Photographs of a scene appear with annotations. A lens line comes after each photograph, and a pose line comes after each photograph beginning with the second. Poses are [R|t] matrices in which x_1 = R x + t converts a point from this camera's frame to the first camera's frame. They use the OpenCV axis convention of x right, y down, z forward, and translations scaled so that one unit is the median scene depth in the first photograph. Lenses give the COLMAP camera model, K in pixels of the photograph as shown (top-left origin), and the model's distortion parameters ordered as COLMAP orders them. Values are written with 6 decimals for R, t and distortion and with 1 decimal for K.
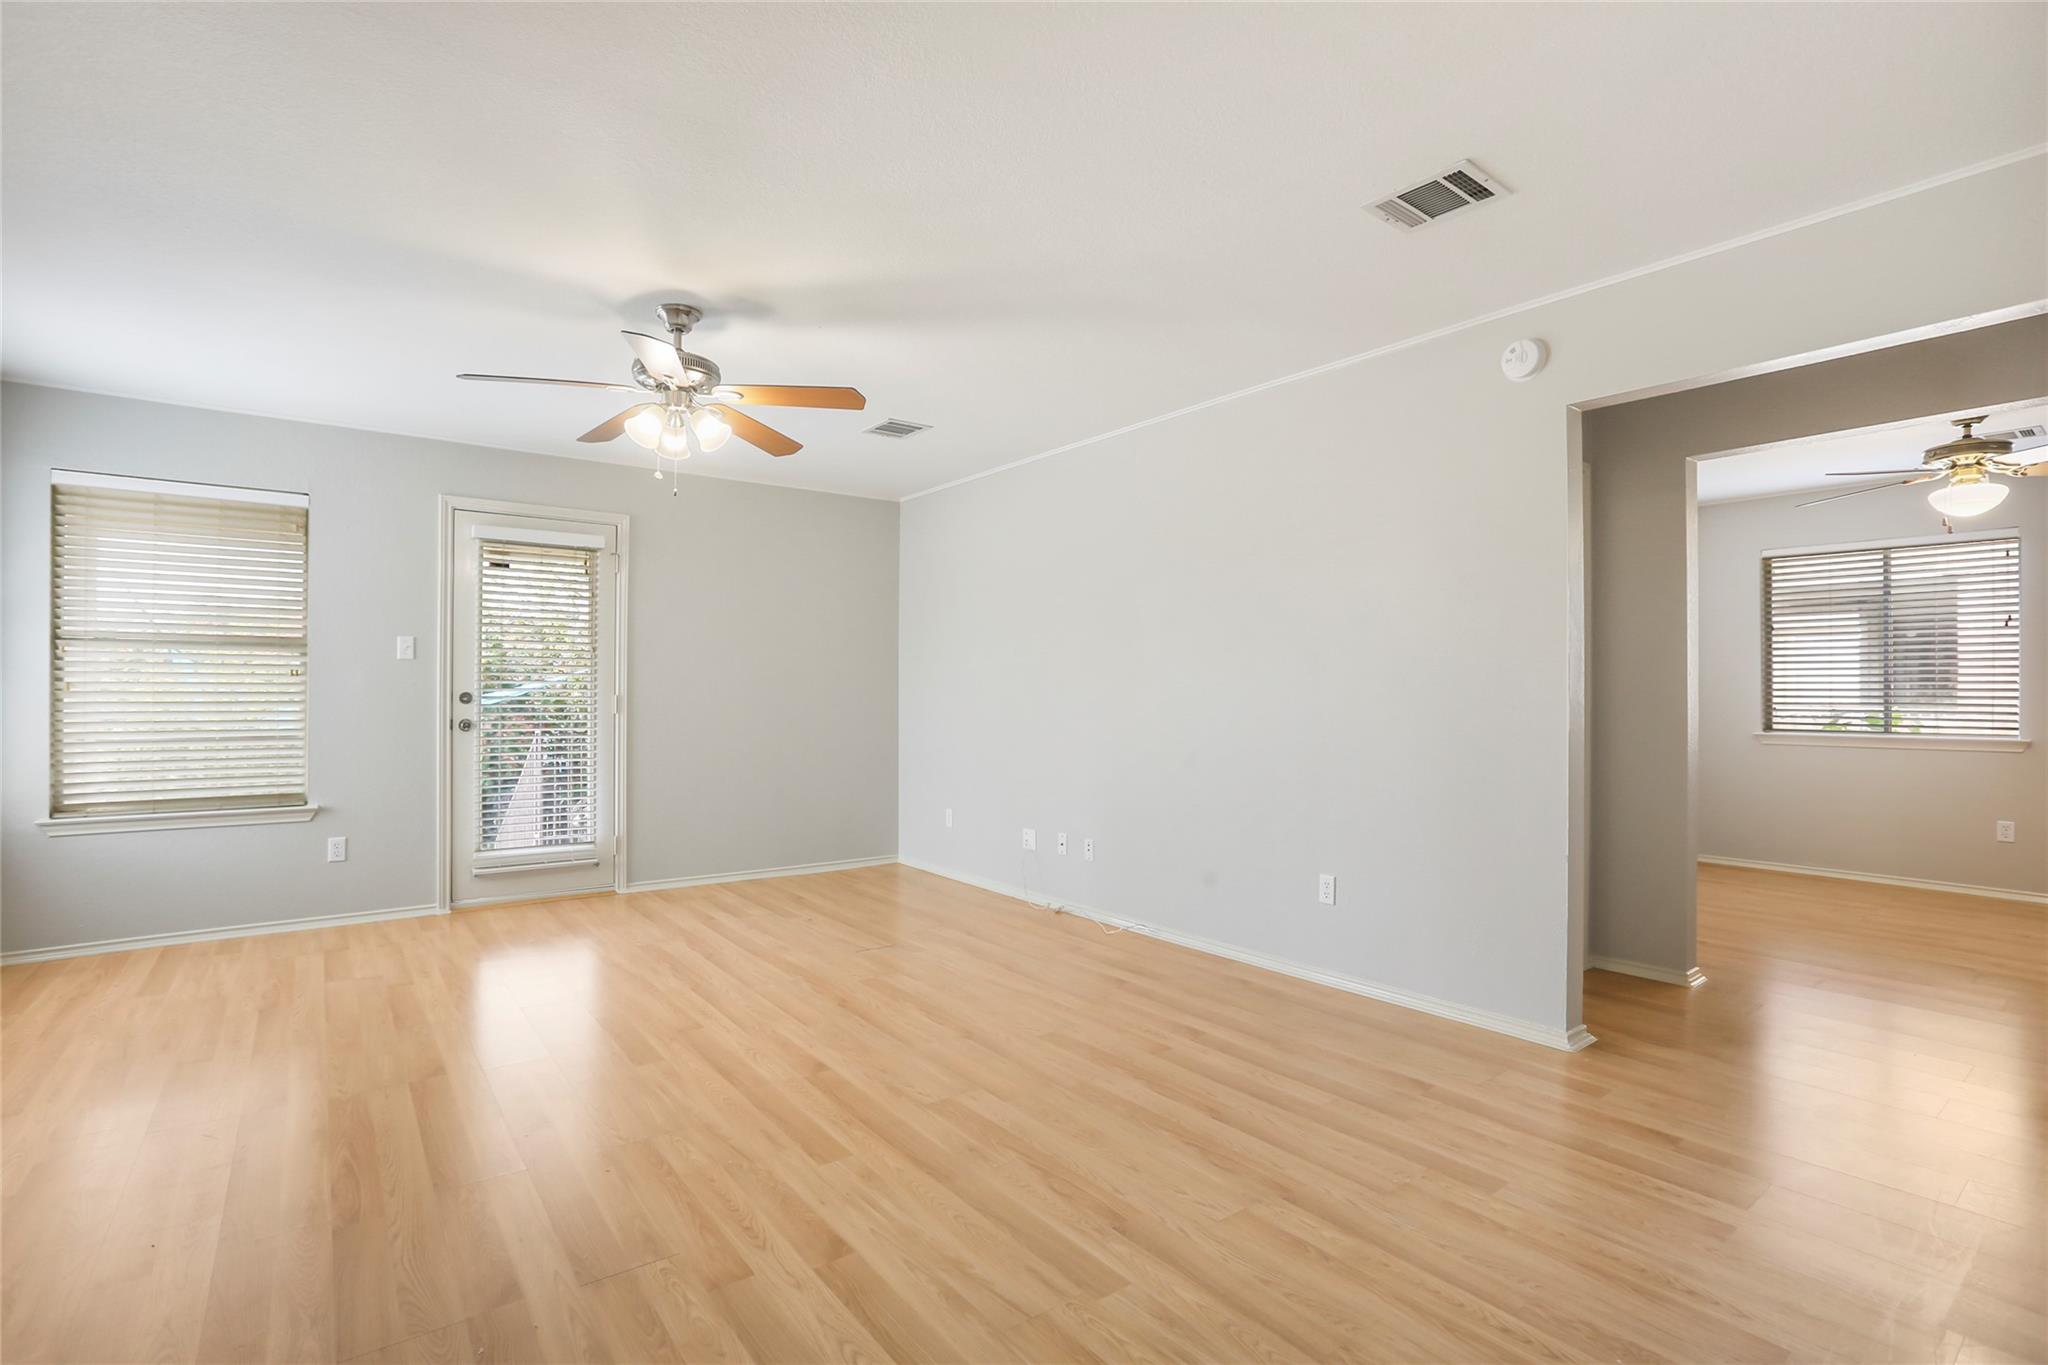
lens RADIAL K [[960.6, 0, 1021.6], [0, 960.6, 691.8], [0, 0, 1]] dist [-0.065292, 0.029487]
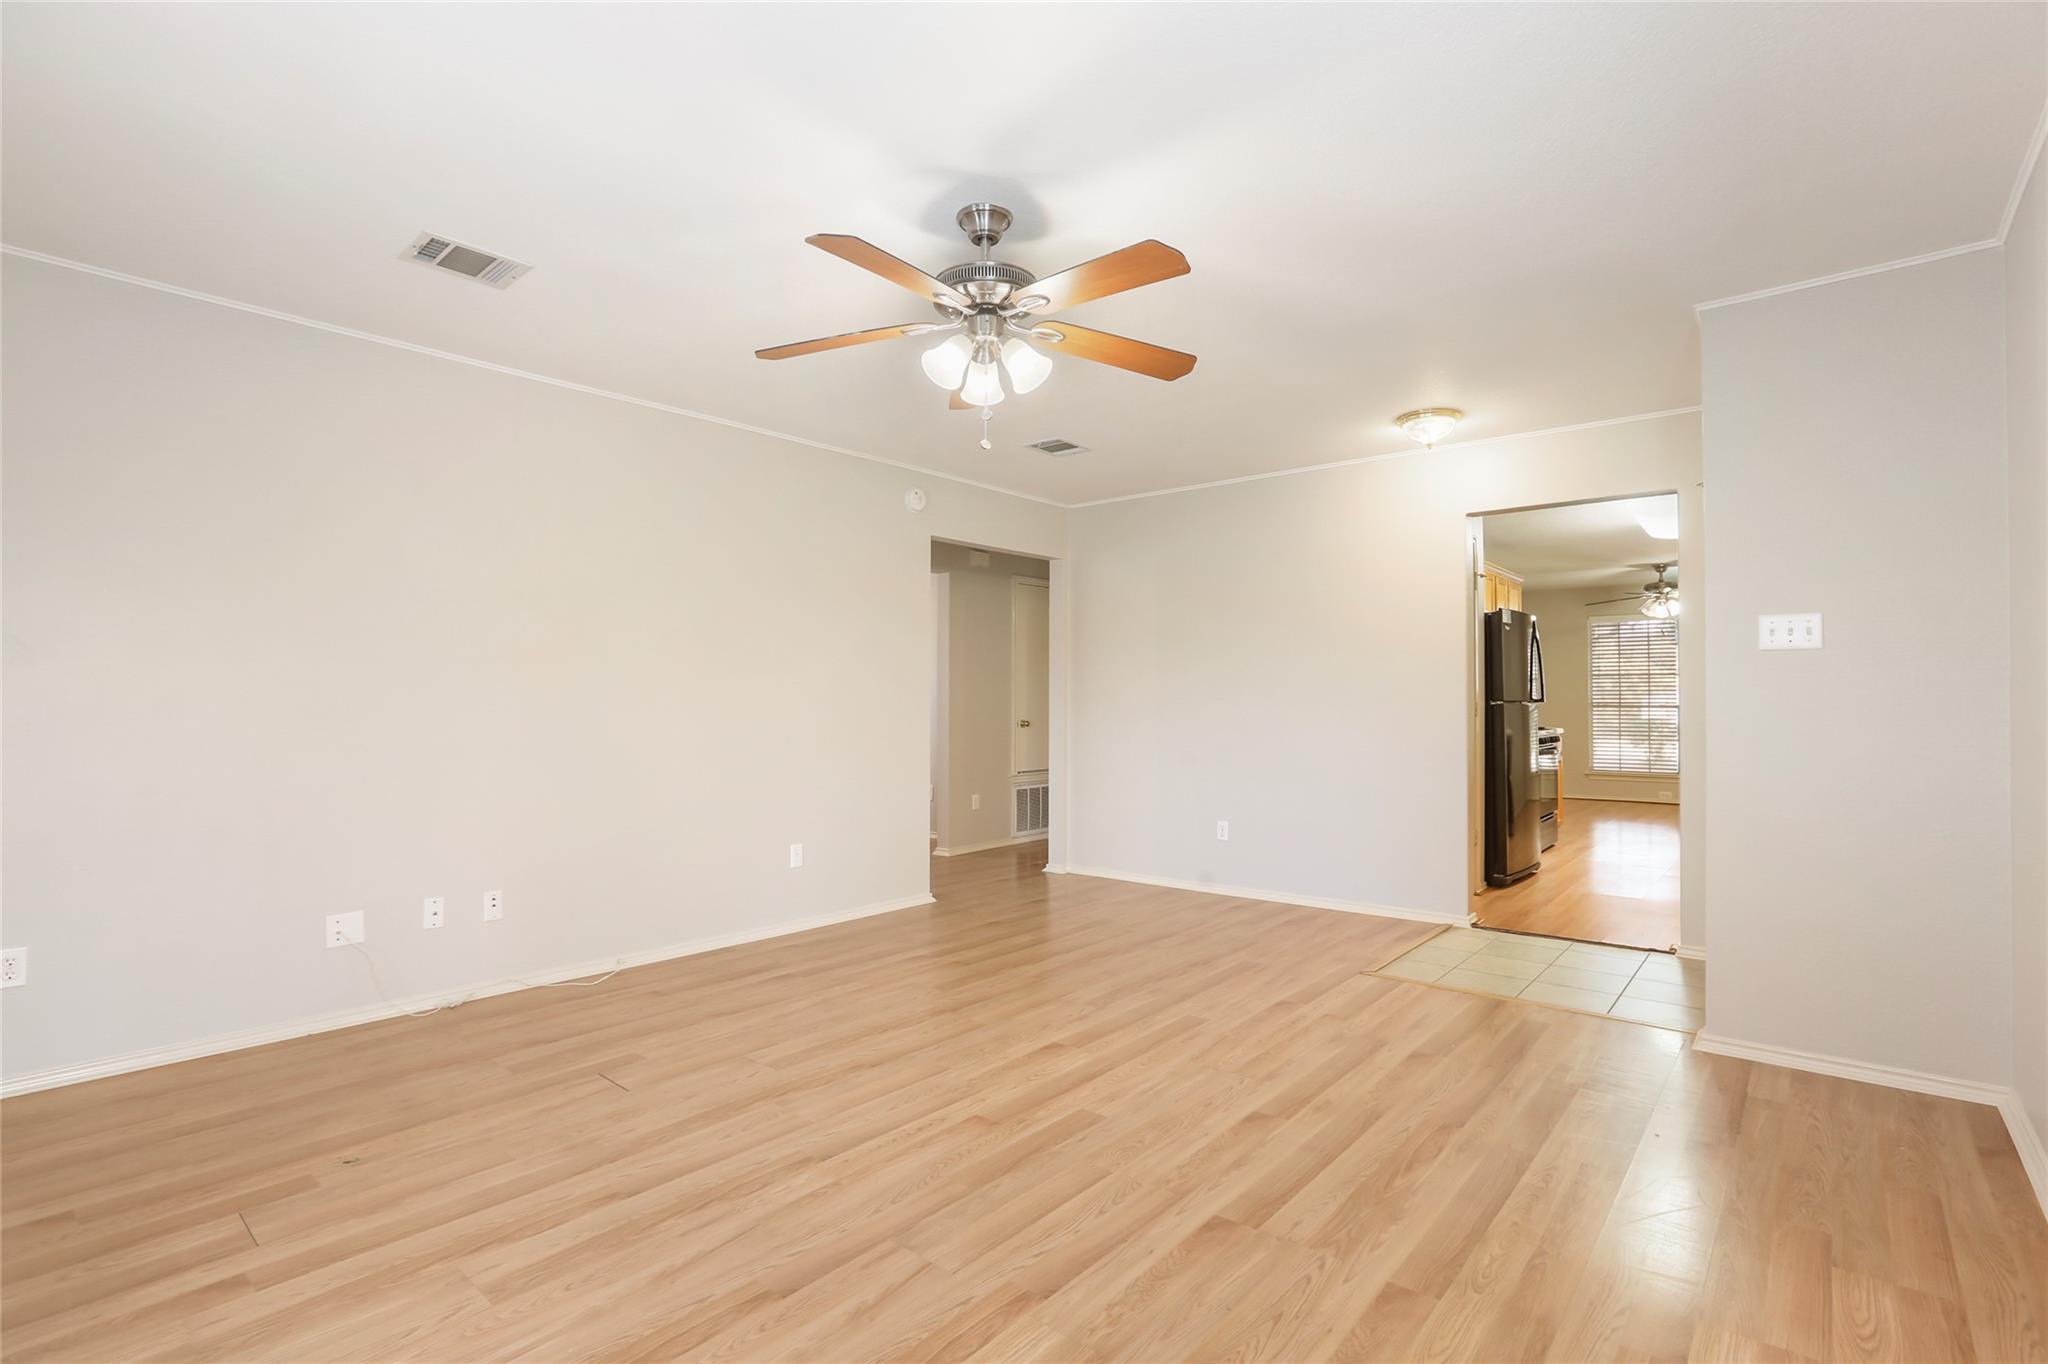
lens RADIAL K [[960.6, 0, 1021.6], [0, 960.6, 691.3], [0, 0, 1]] dist [-0.065292, 0.029487]
pose [[-0.210425, 0.004728, 0.977599, -1.133830], [-0.002992, 0.999981, -0.005481, -0.005298], [-0.977605, -0.004078, -0.210407, 1.125638]]
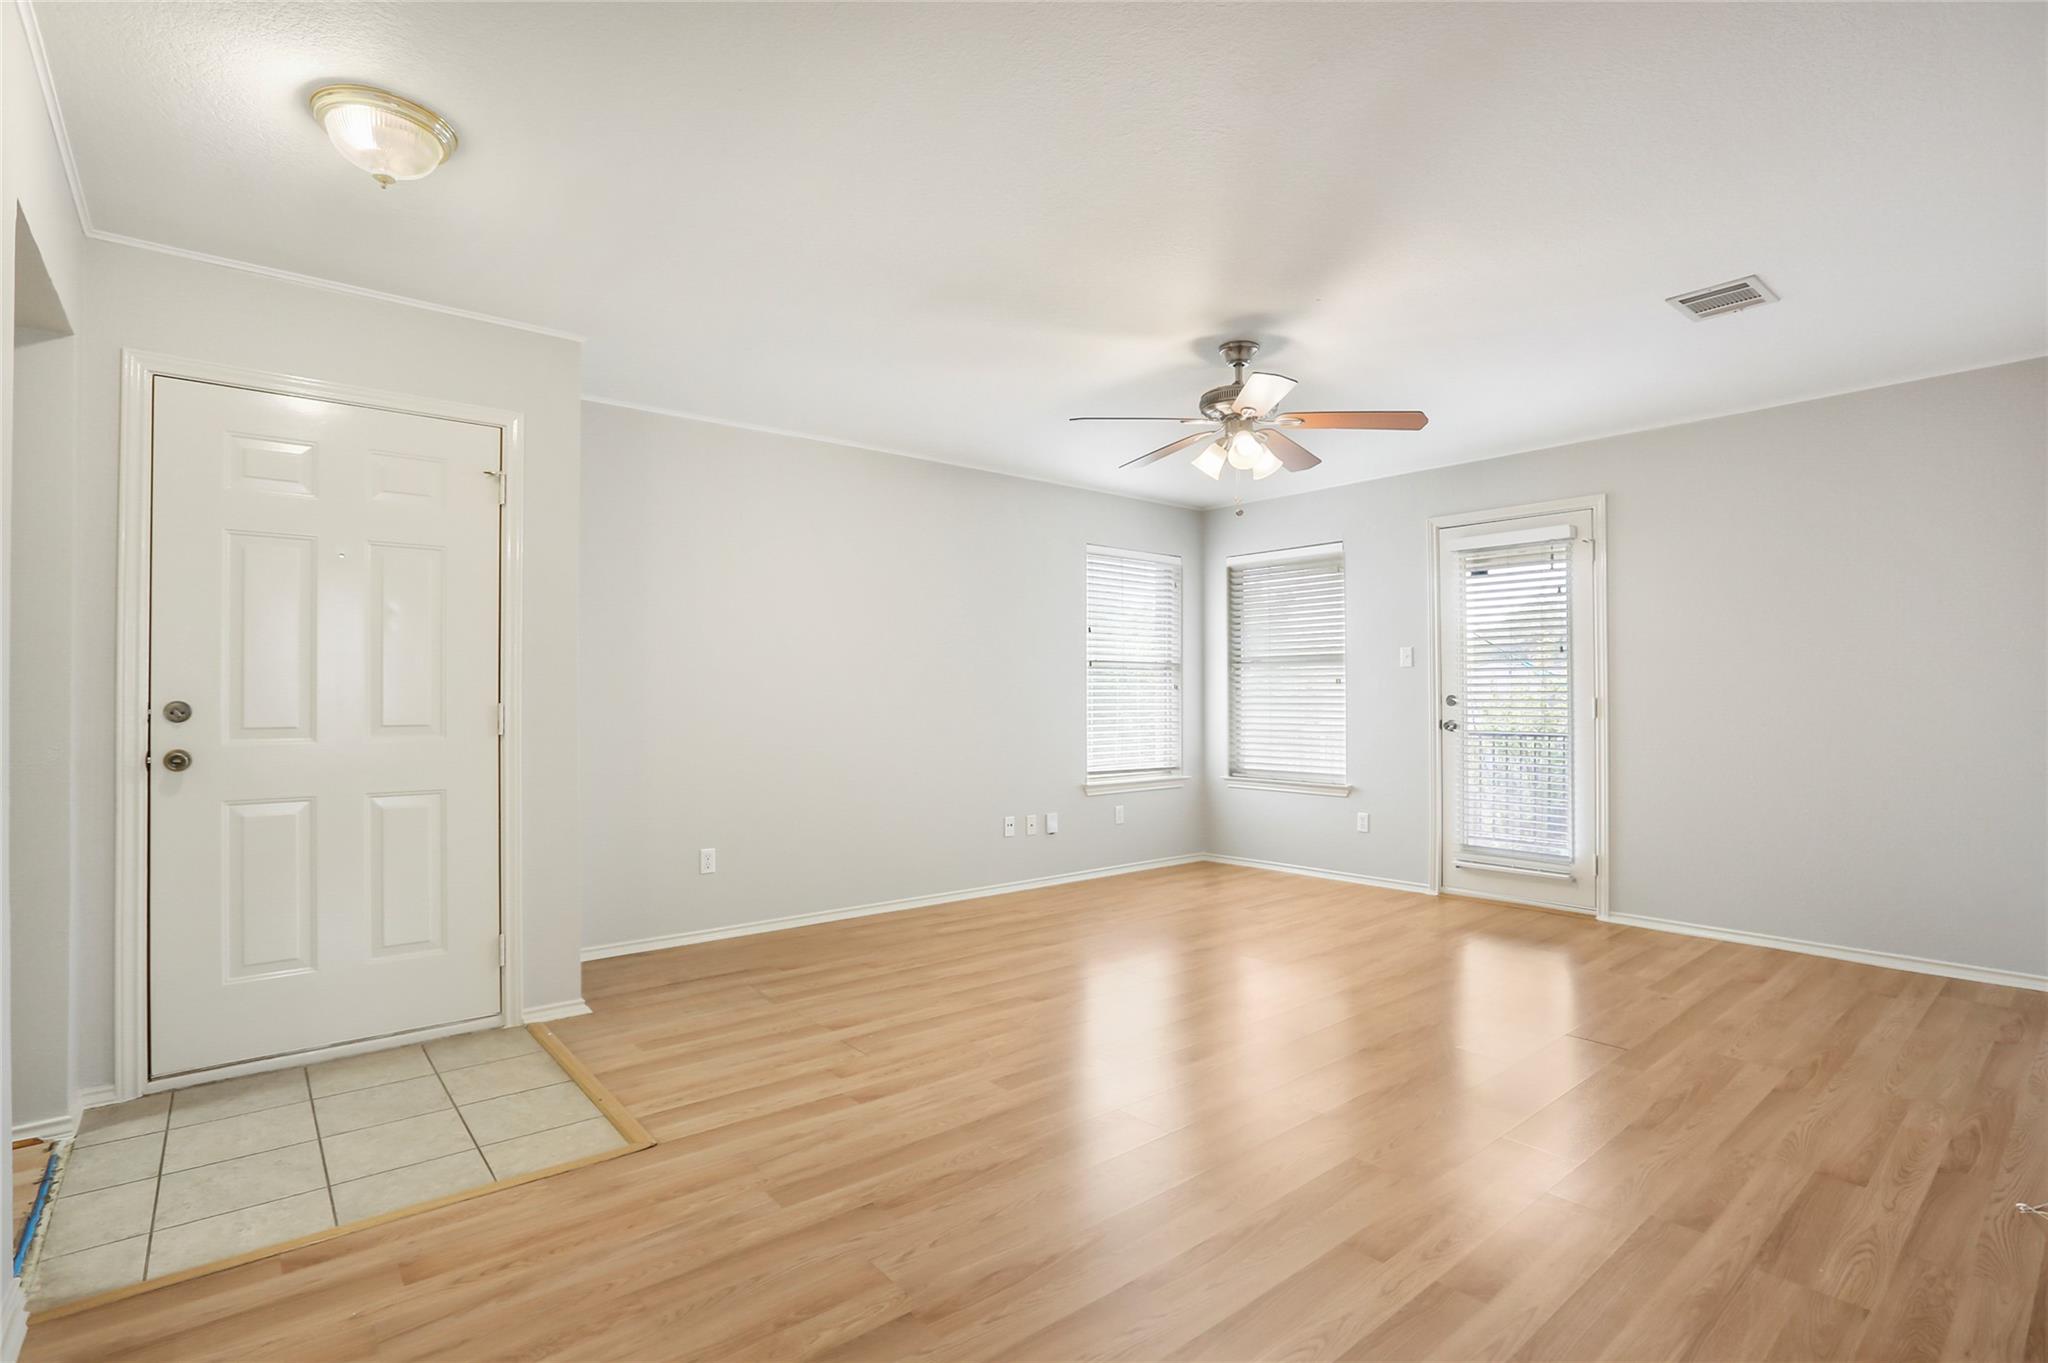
lens RADIAL K [[960.6, 0, 1021.6], [0, 960.6, 690.8], [0, 0, 1]] dist [-0.065292, 0.029487]
pose [[0.040450, -0.008500, -0.999145, 0.719975], [0.005606, 0.999950, -0.008280, 0.002708], [0.999166, -0.005266, 0.040495, 0.697110]]
